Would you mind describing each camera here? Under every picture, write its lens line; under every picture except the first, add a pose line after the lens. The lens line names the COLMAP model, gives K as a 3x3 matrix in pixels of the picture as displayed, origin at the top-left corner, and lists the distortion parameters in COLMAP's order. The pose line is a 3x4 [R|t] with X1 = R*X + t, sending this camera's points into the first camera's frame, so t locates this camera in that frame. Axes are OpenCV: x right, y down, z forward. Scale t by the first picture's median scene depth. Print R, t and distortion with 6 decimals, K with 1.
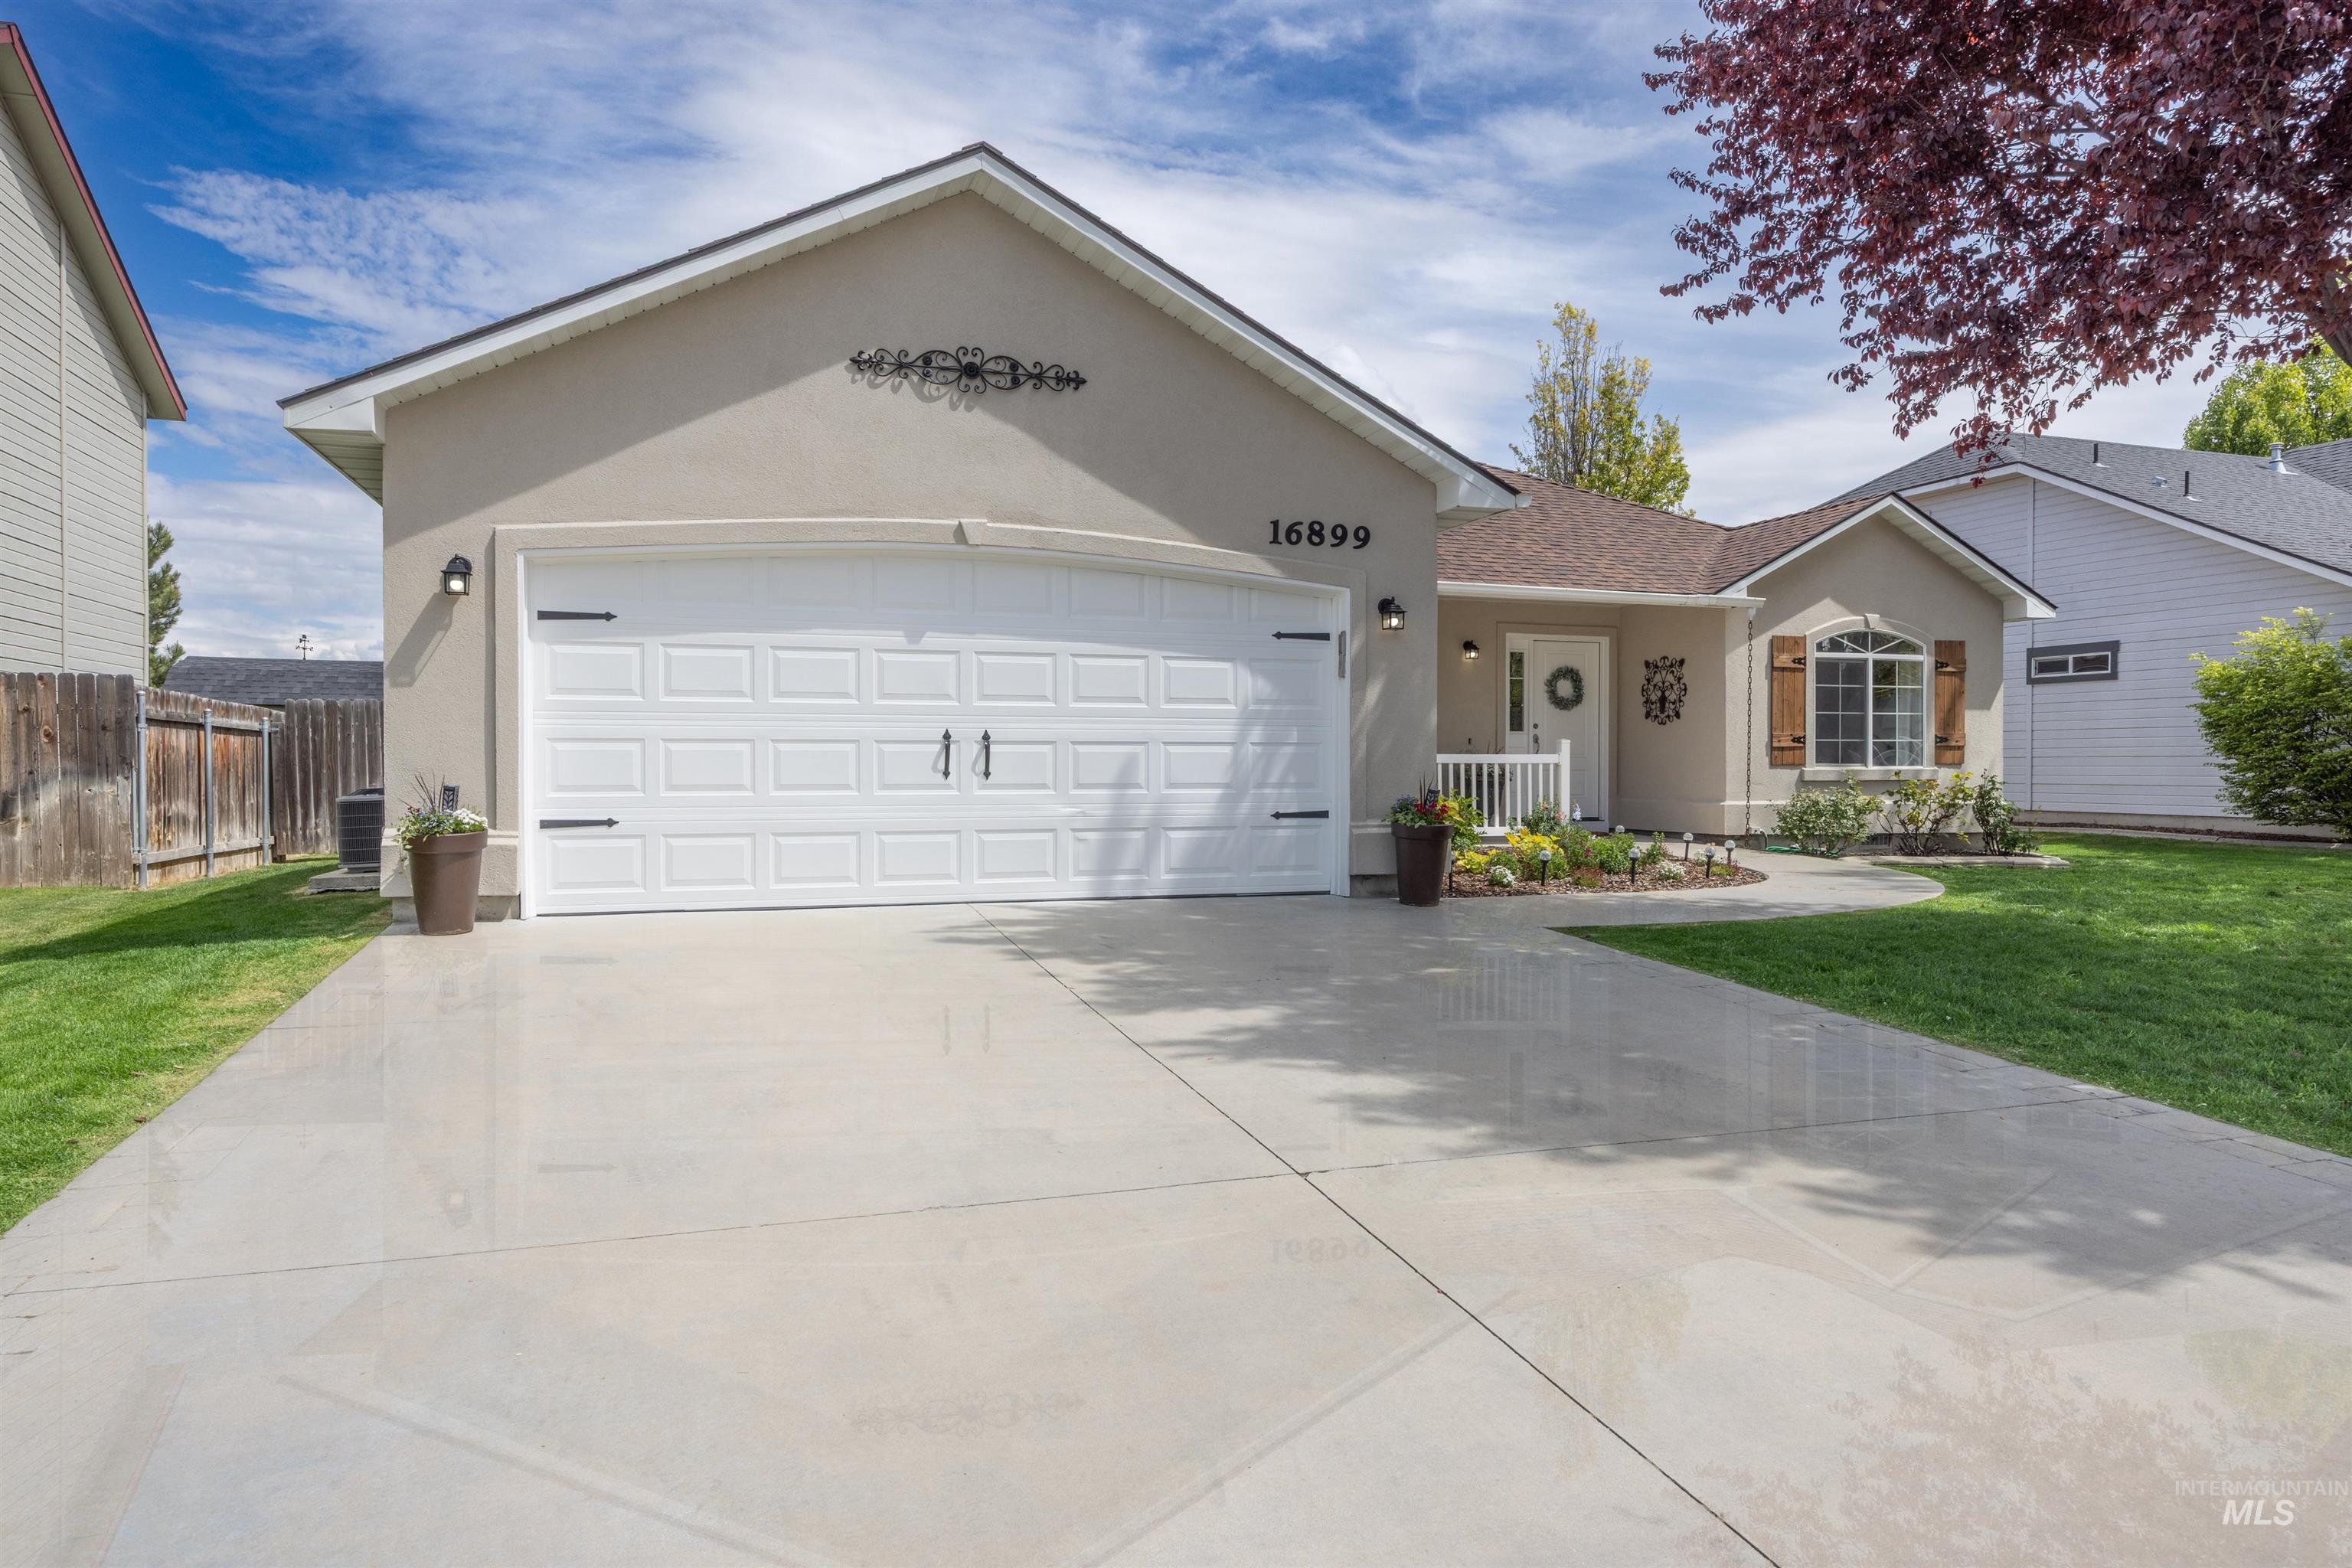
lens RADIAL K [[1385.4, 0, 1163.2], [0, 1385.4, 779.1], [0, 0, 1]] dist [-0.002703, -0.000334]
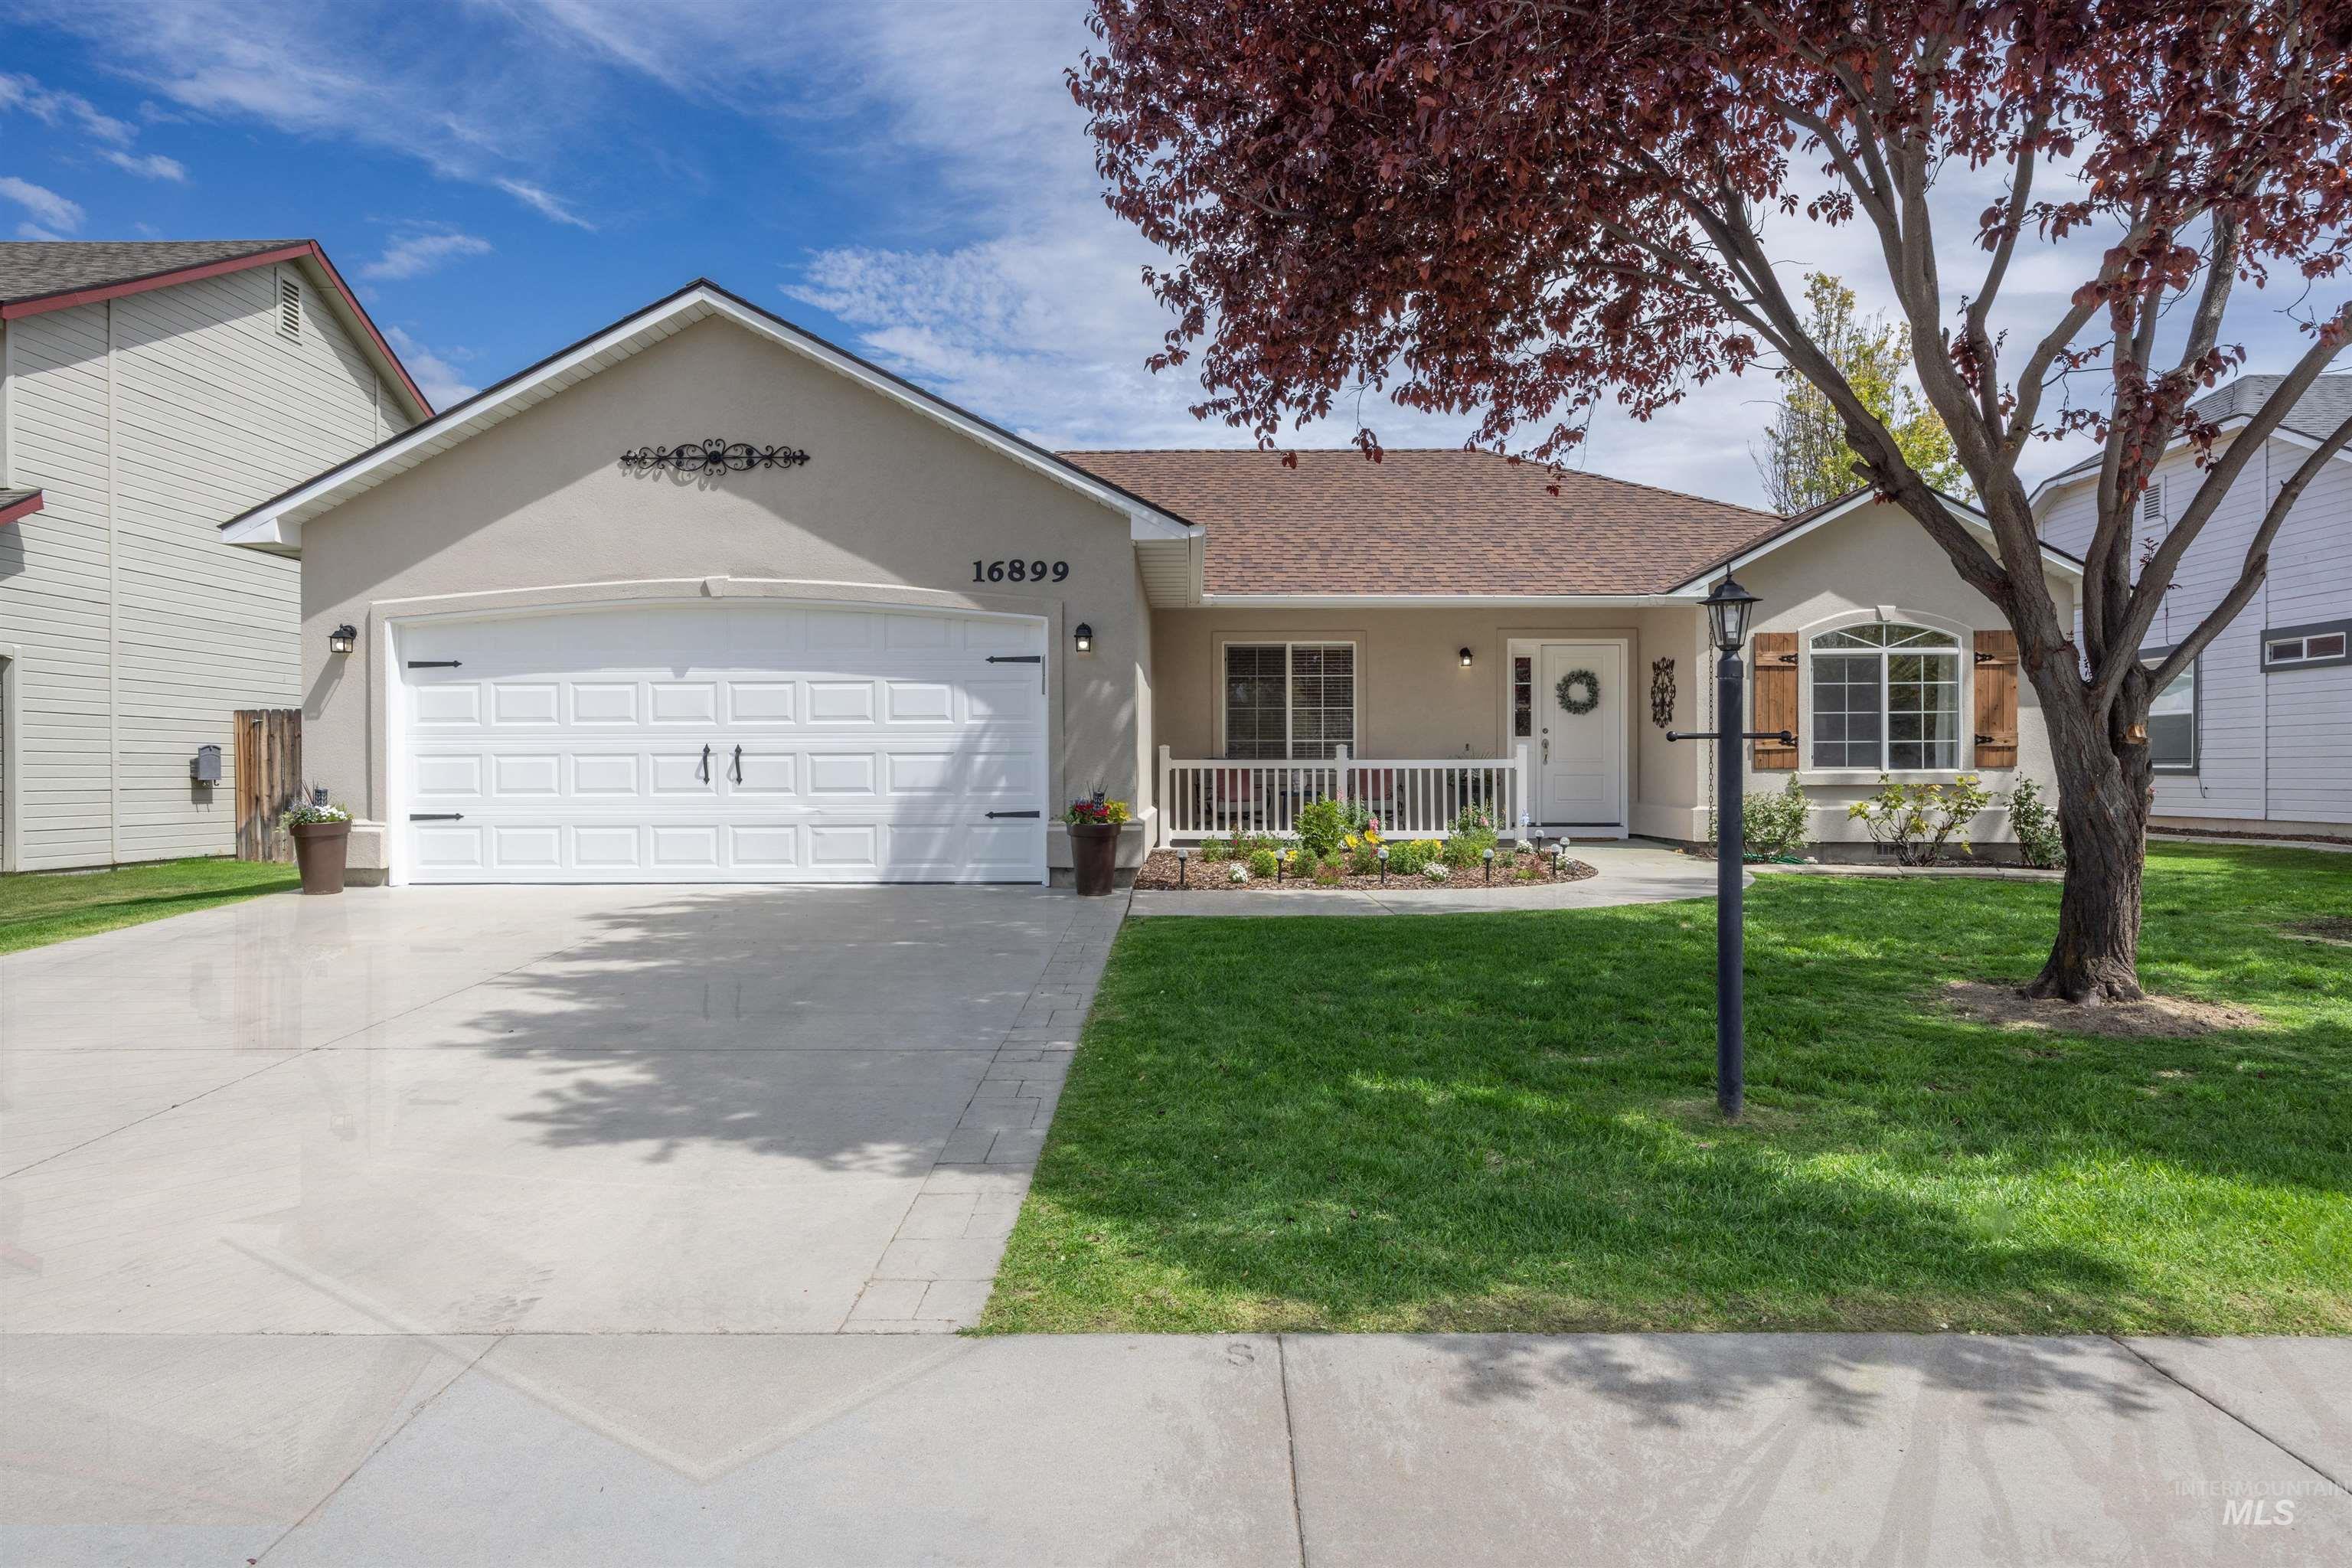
lens RADIAL K [[1385.4, 0, 1185.4], [0, 1385.4, 788.4], [0, 0, 1]] dist [-0.002703, -0.000334]
pose [[0.949094, -0.000622, -0.314994, 0.604526], [0.001199, 0.999998, 0.001638, 0.002196], [0.314992, -0.001932, 0.949092, -0.050180]]
